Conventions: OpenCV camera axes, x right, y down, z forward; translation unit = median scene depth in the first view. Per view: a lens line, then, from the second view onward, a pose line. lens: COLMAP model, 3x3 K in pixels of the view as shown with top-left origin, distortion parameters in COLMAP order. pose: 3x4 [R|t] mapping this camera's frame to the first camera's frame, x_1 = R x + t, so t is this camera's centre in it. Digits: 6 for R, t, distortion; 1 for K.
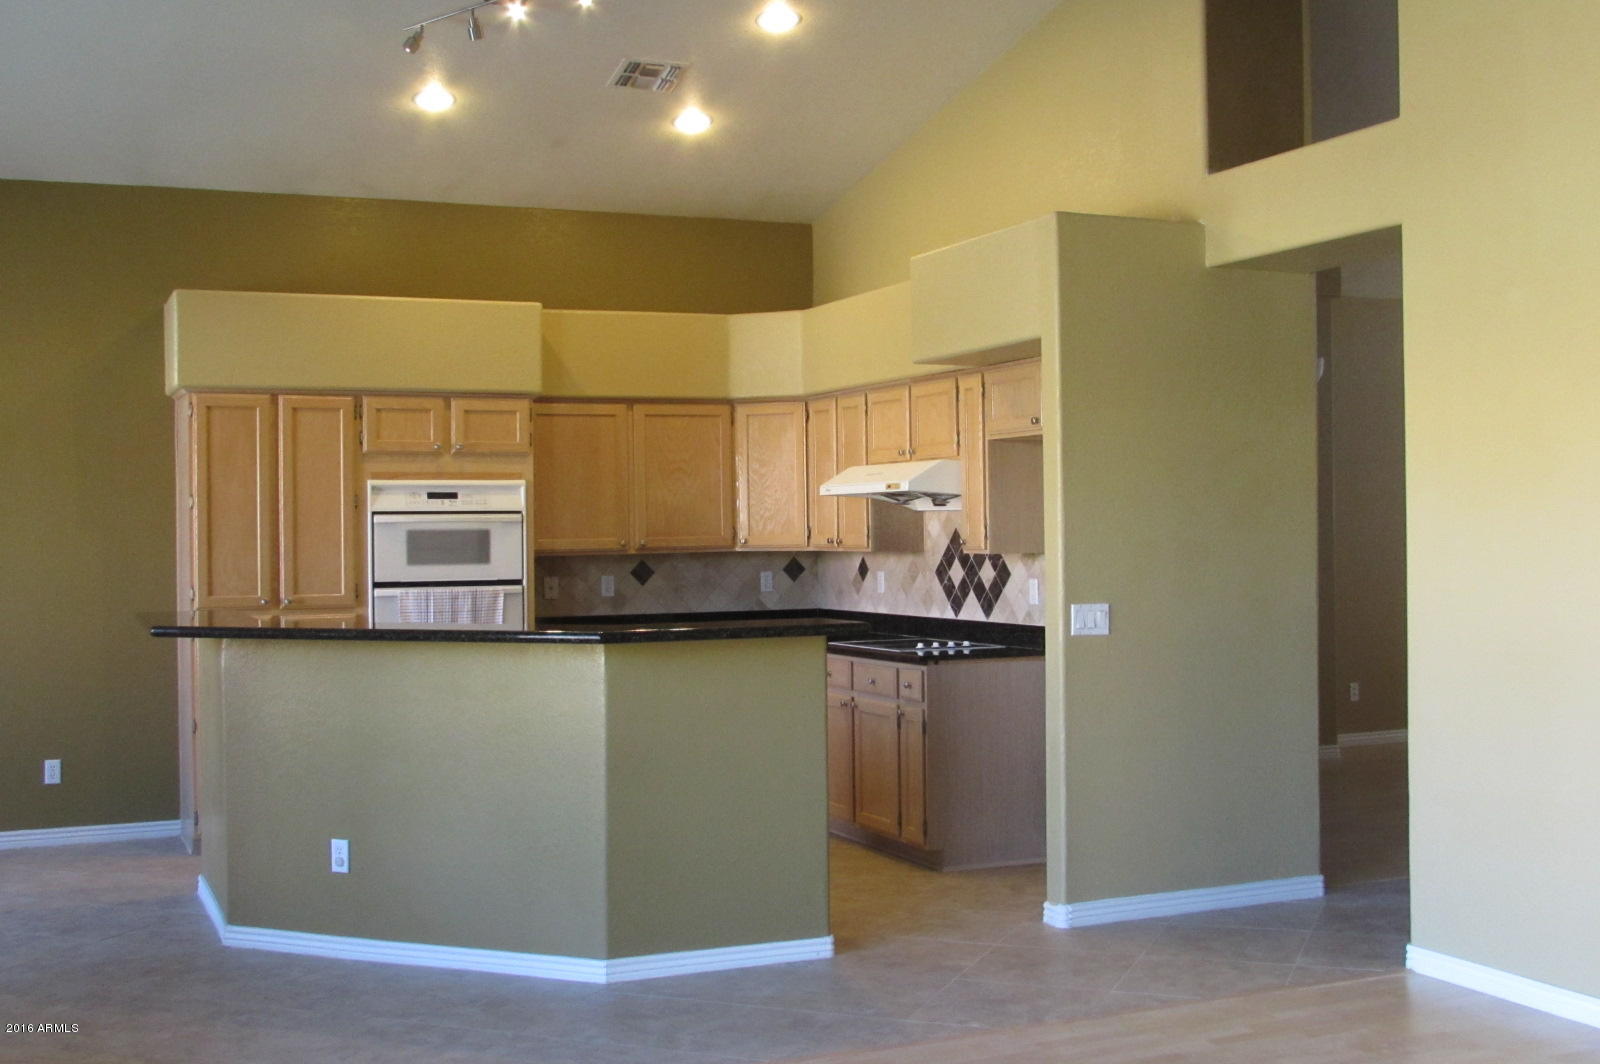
lens RADIAL K [[1825.5, 0, 800.0], [0, 1825.5, 532.0], [0, 0, 1]] dist [-0.060083, -0.001274]
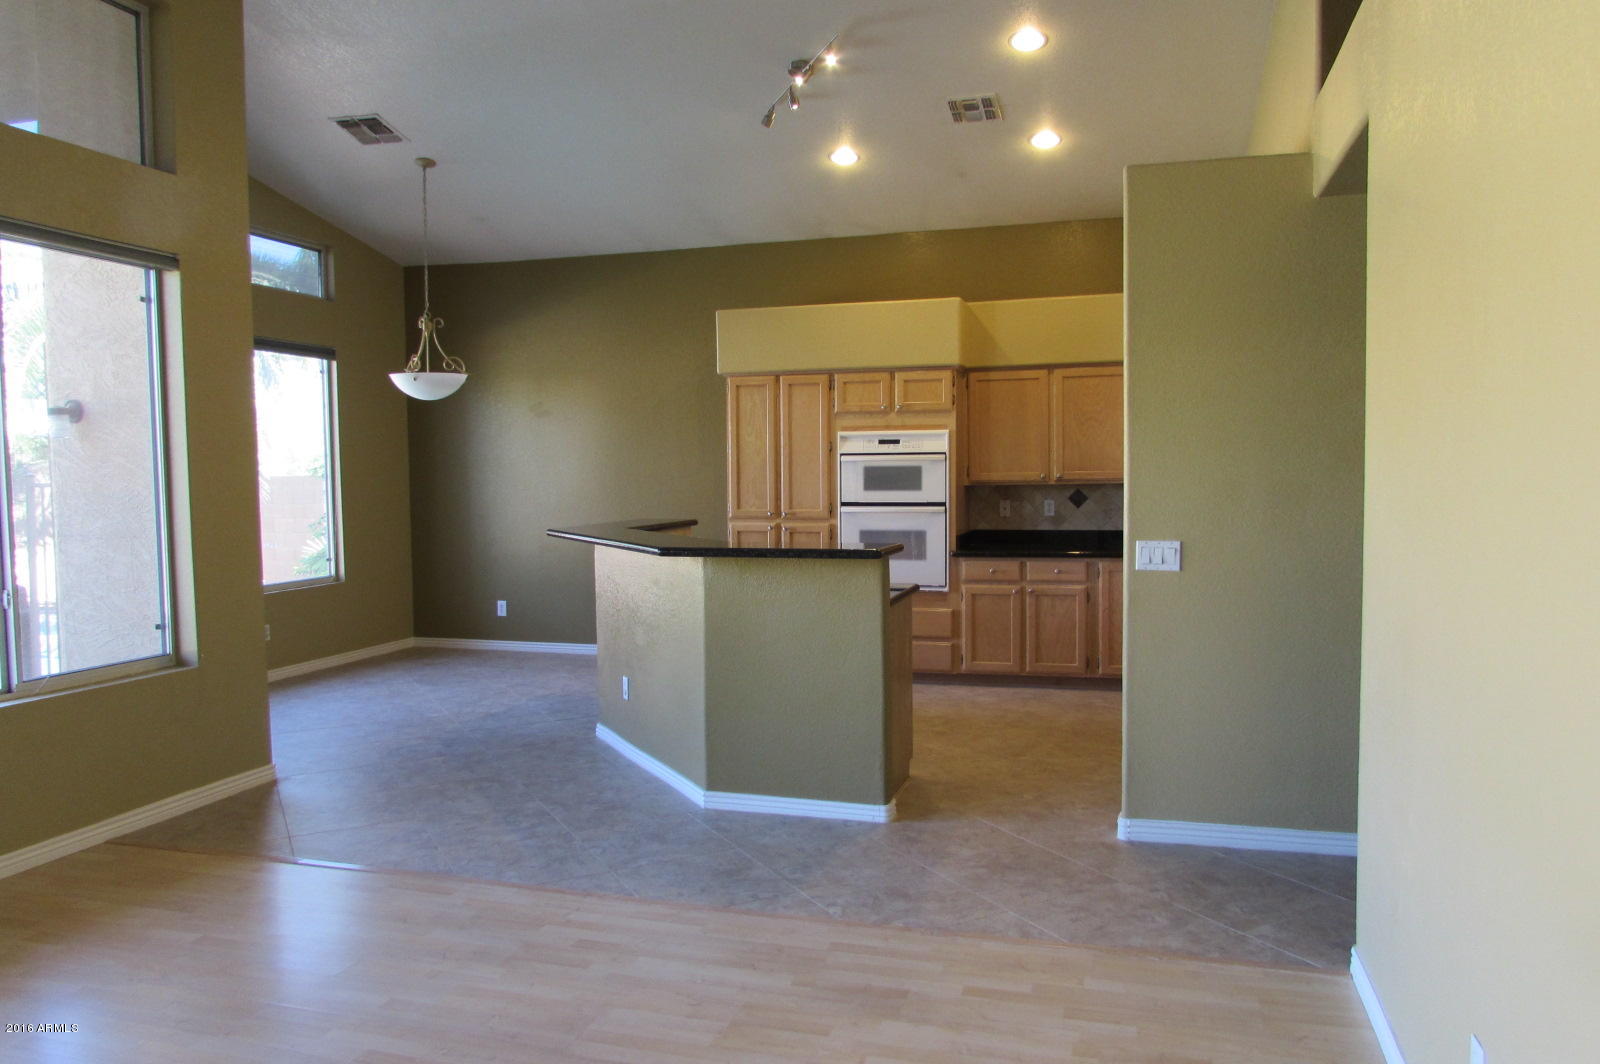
lens RADIAL K [[1133.6, 0, 798.8], [0, 1133.6, 537.8], [0, 0, 1]] dist [-0.028741, 0.004773]
pose [[0.759112, 0.042354, -0.649581, 0.325391], [0.001660, 0.997752, 0.066995, -0.004686], [0.650958, -0.051935, 0.757335, 0.285952]]
